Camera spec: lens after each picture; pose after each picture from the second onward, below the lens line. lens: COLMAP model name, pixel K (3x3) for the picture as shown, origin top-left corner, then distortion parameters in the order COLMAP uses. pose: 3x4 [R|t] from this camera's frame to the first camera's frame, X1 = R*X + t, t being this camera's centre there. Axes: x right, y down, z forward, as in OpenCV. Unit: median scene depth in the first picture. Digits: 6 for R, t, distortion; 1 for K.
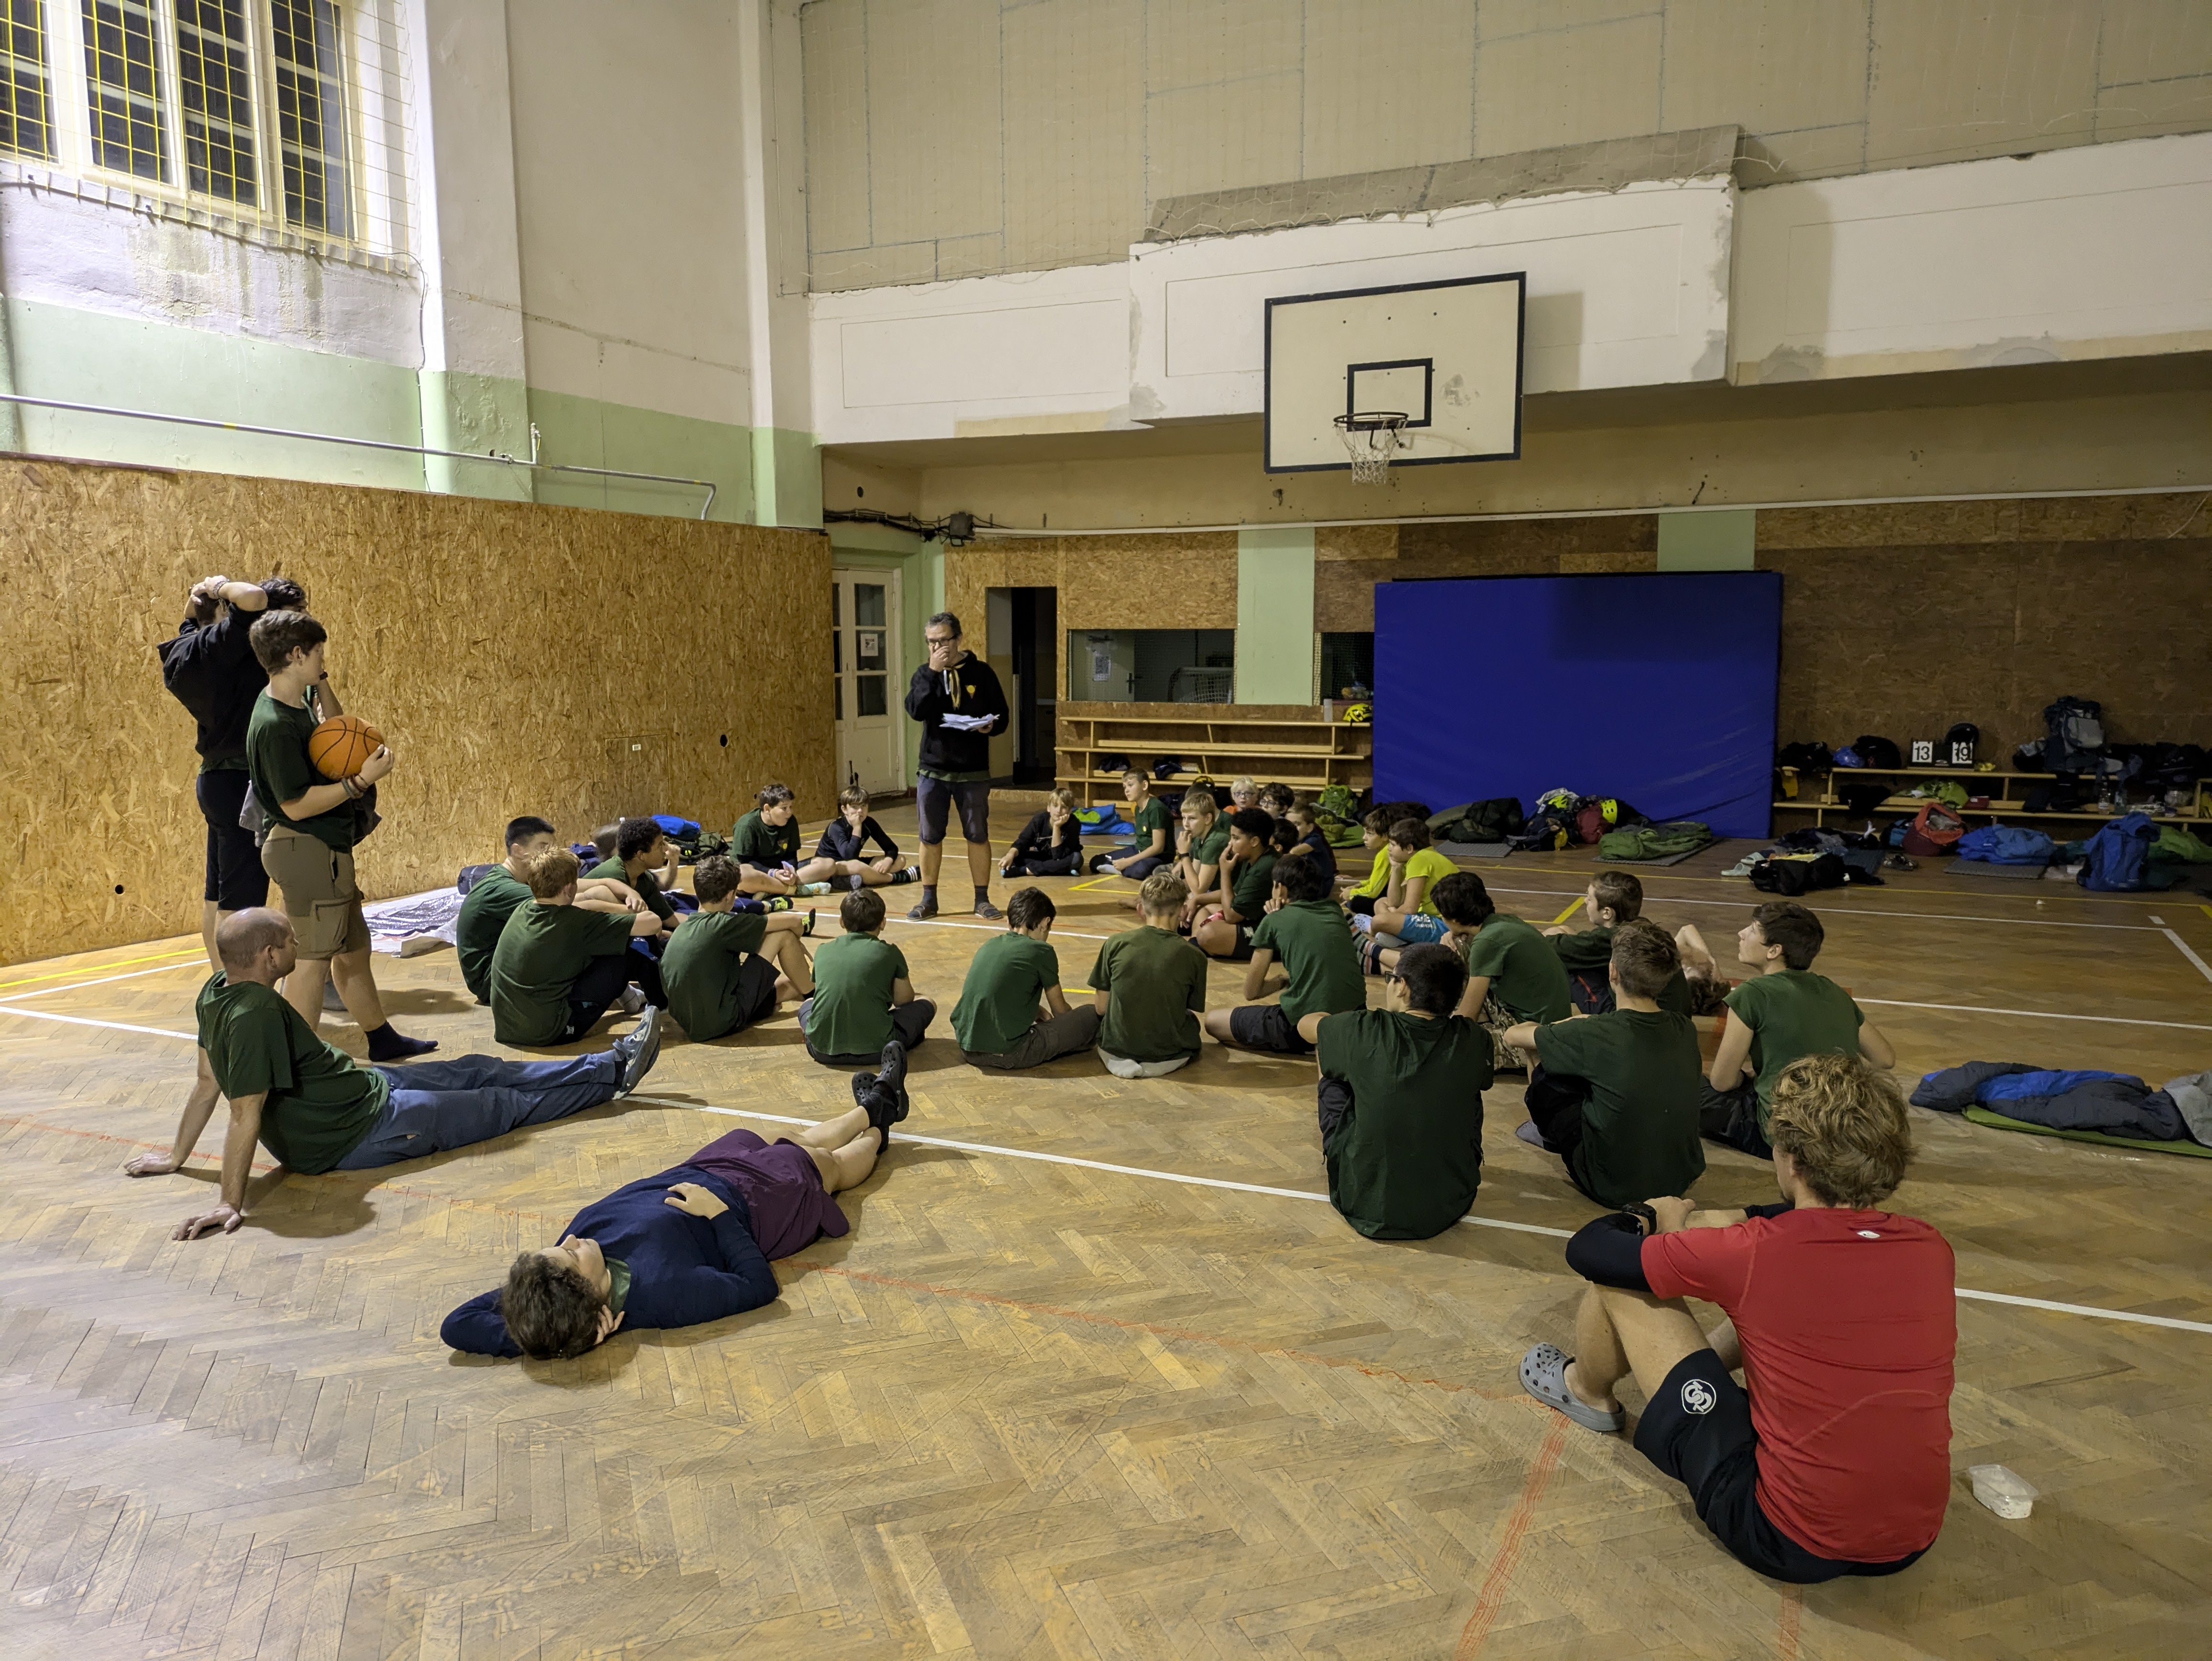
lens RADIAL K [[1549.5, 0, 1097.8], [0, 1549.5, 832.1], [0, 0, 1]] dist [0.054659, -0.060107]
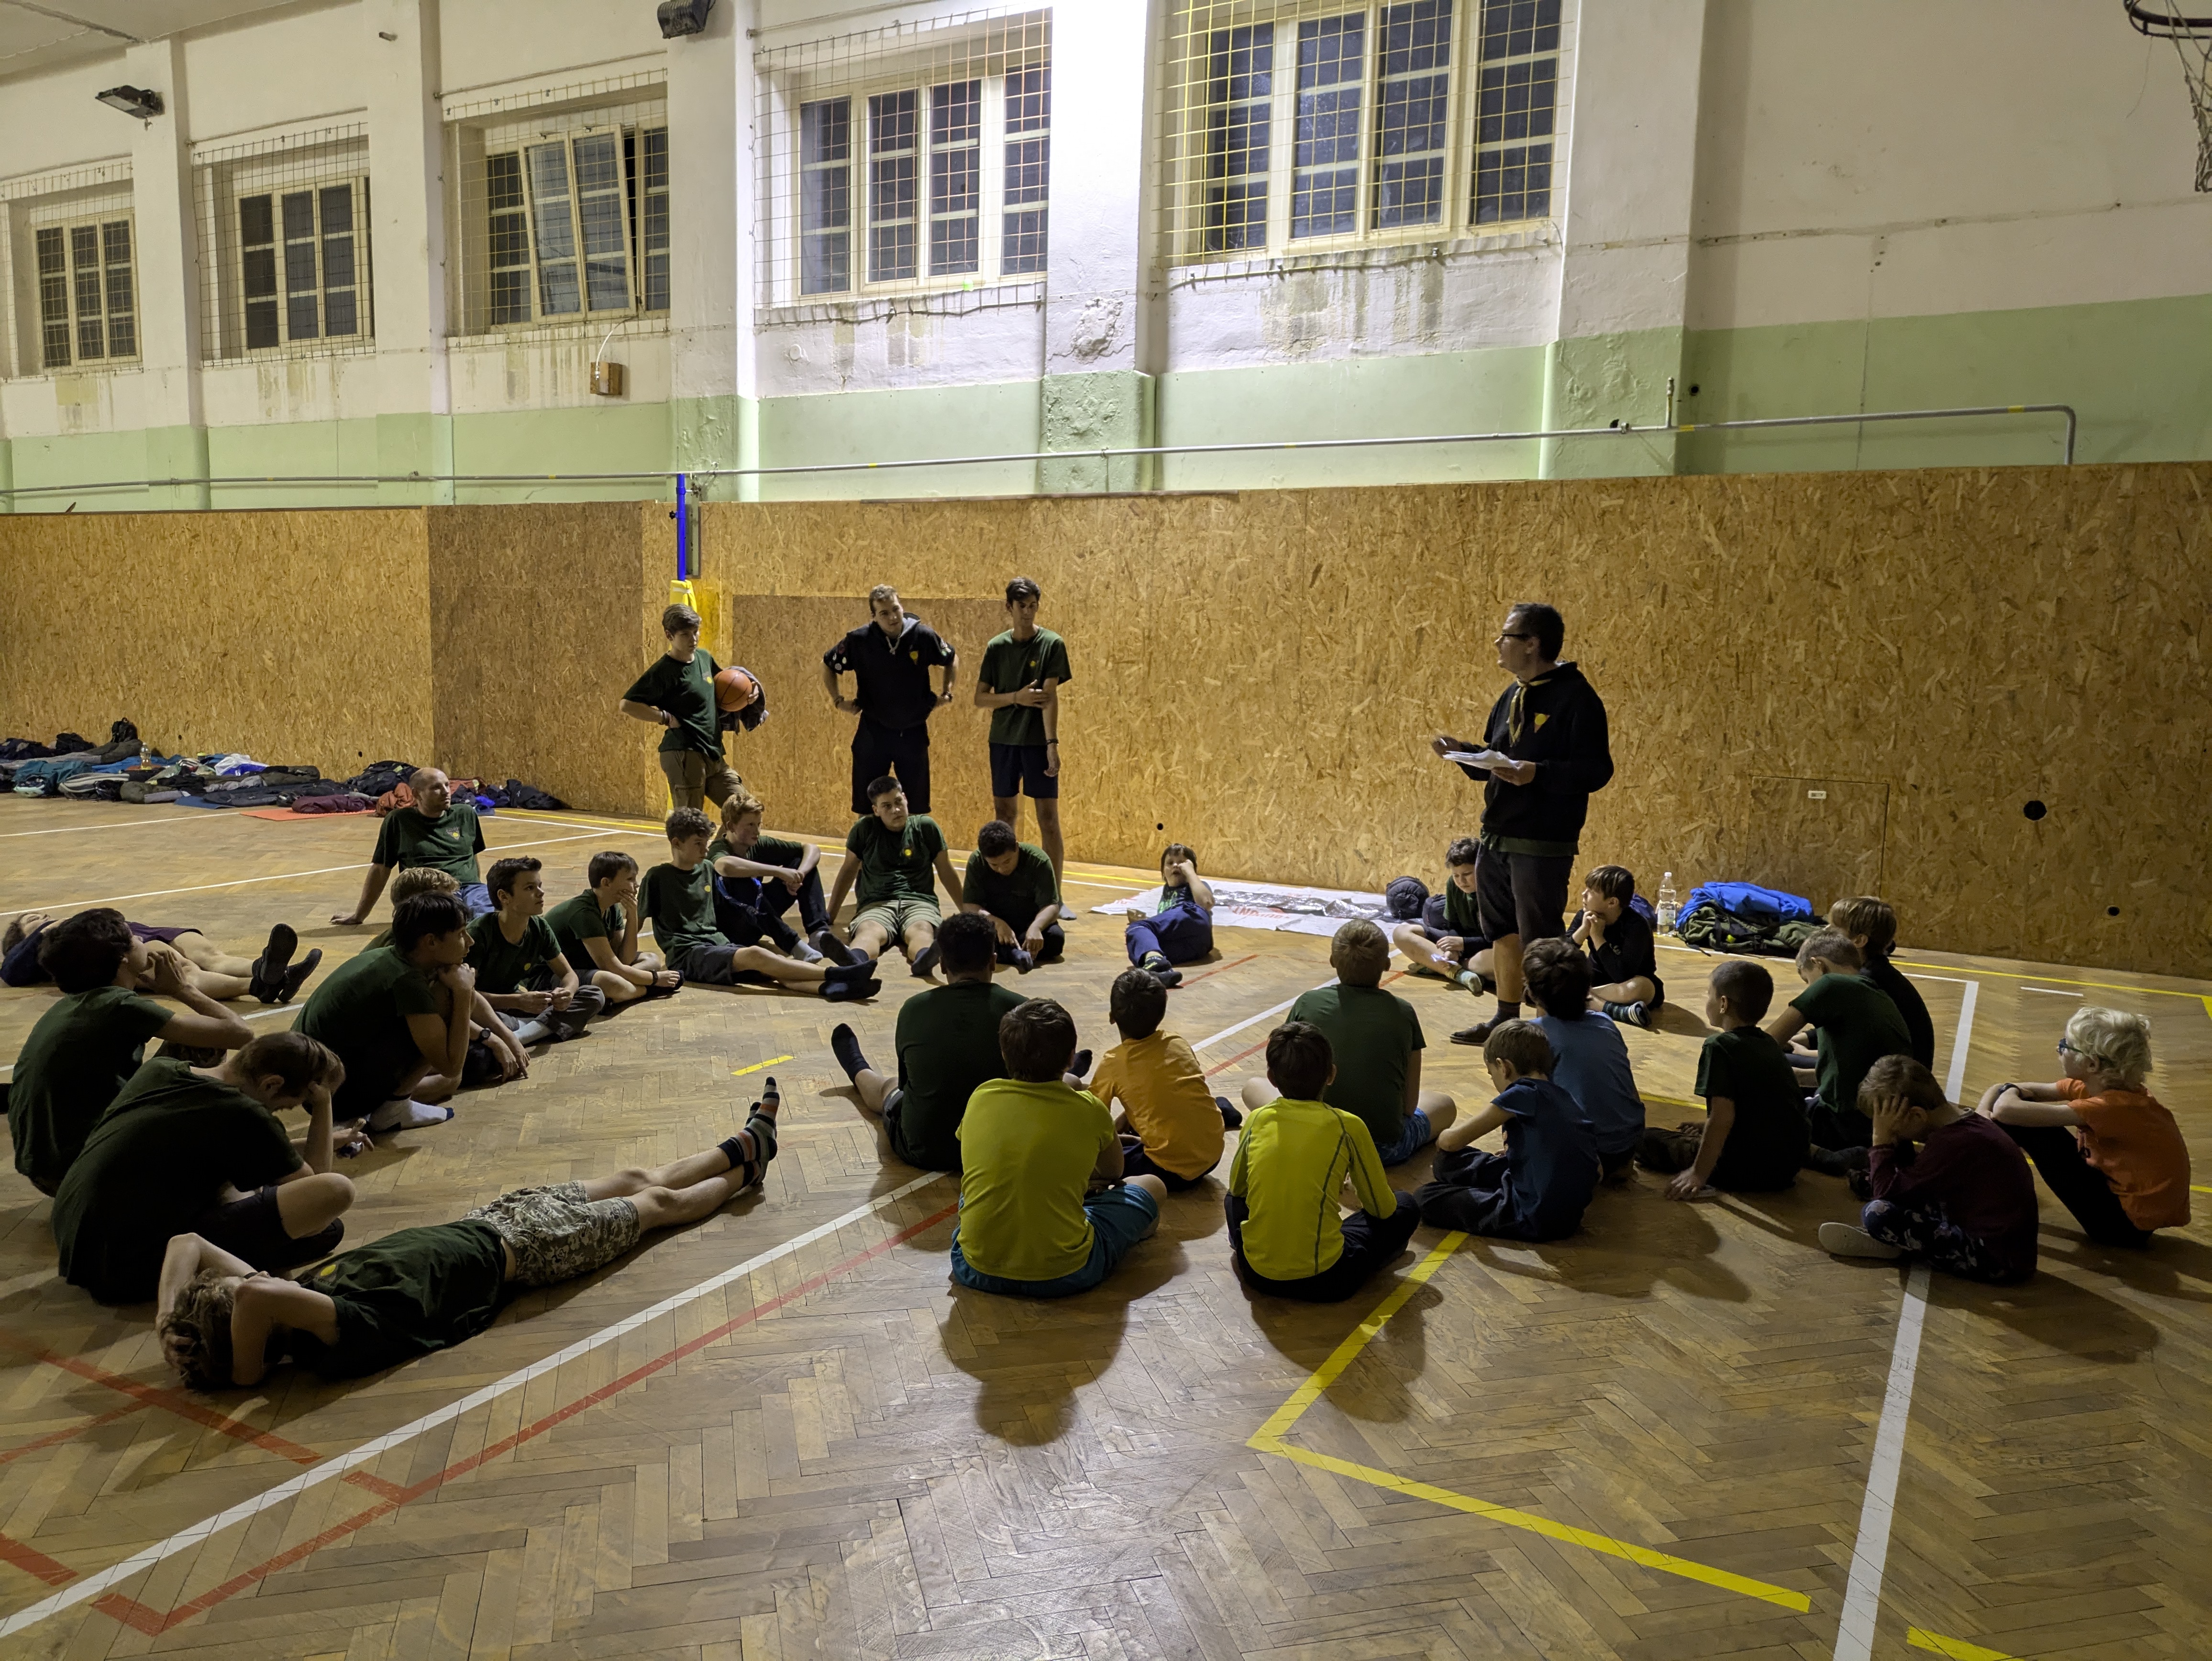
lens RADIAL K [[1549.5, 0, 1097.8], [0, 1549.5, 832.1], [0, 0, 1]] dist [0.054659, -0.060107]
pose [[-0.042270, 0.133530, -0.990143, 0.569183], [-0.146243, 0.979528, 0.138342, -0.114194], [0.988345, 0.150649, -0.021877, 0.878714]]
